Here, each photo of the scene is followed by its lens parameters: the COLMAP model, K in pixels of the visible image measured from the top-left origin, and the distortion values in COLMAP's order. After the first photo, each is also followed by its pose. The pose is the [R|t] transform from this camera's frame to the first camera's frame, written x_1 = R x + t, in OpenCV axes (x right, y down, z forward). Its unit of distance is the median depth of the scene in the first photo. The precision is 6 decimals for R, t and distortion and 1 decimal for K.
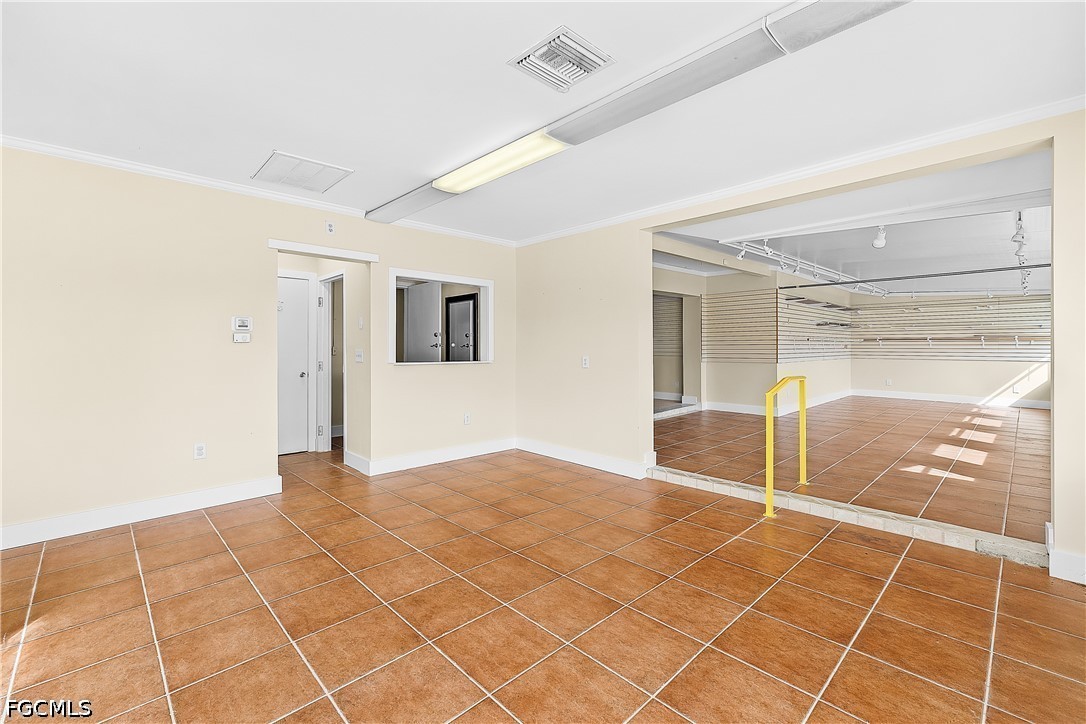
lens RADIAL K [[469.4, 0, 543.9], [0, 469.4, 347.0], [0, 0, 1]] dist [0.002993, 0.000361]
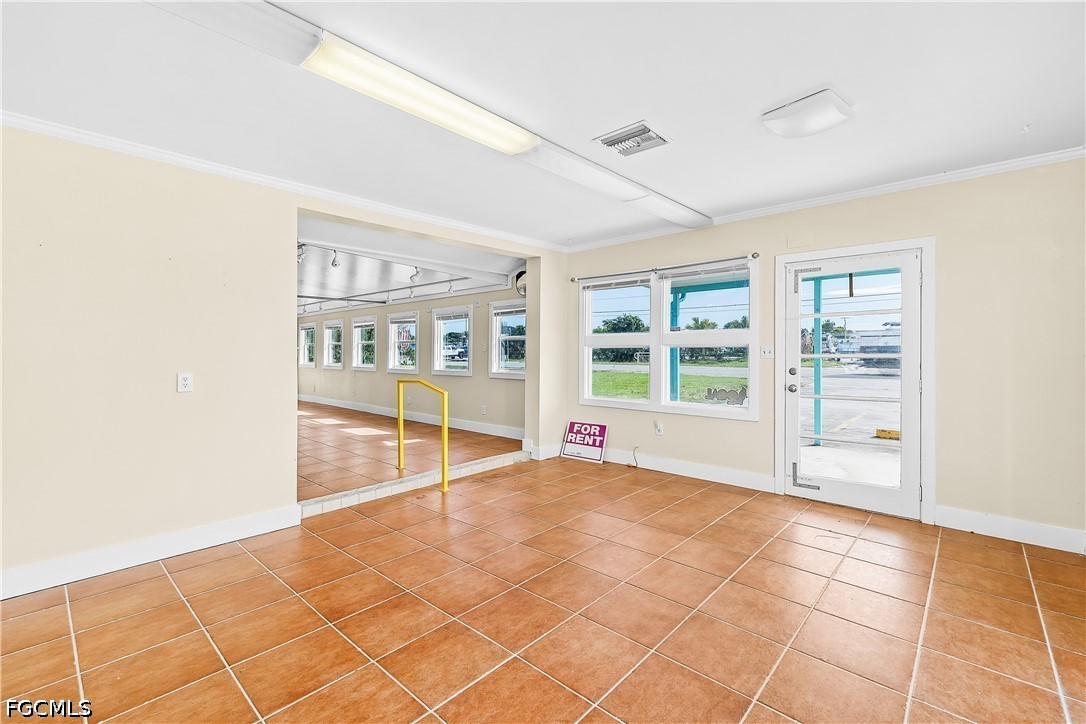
lens RADIAL K [[469.4, 0, 543.9], [0, 469.4, 347.0], [0, 0, 1]] dist [0.002993, 0.000361]
pose [[-0.061176, 0.010565, 0.998071, -0.468858], [0.008722, 0.999911, -0.010050, -0.003271], [-0.998089, 0.008091, -0.061263, 0.488697]]
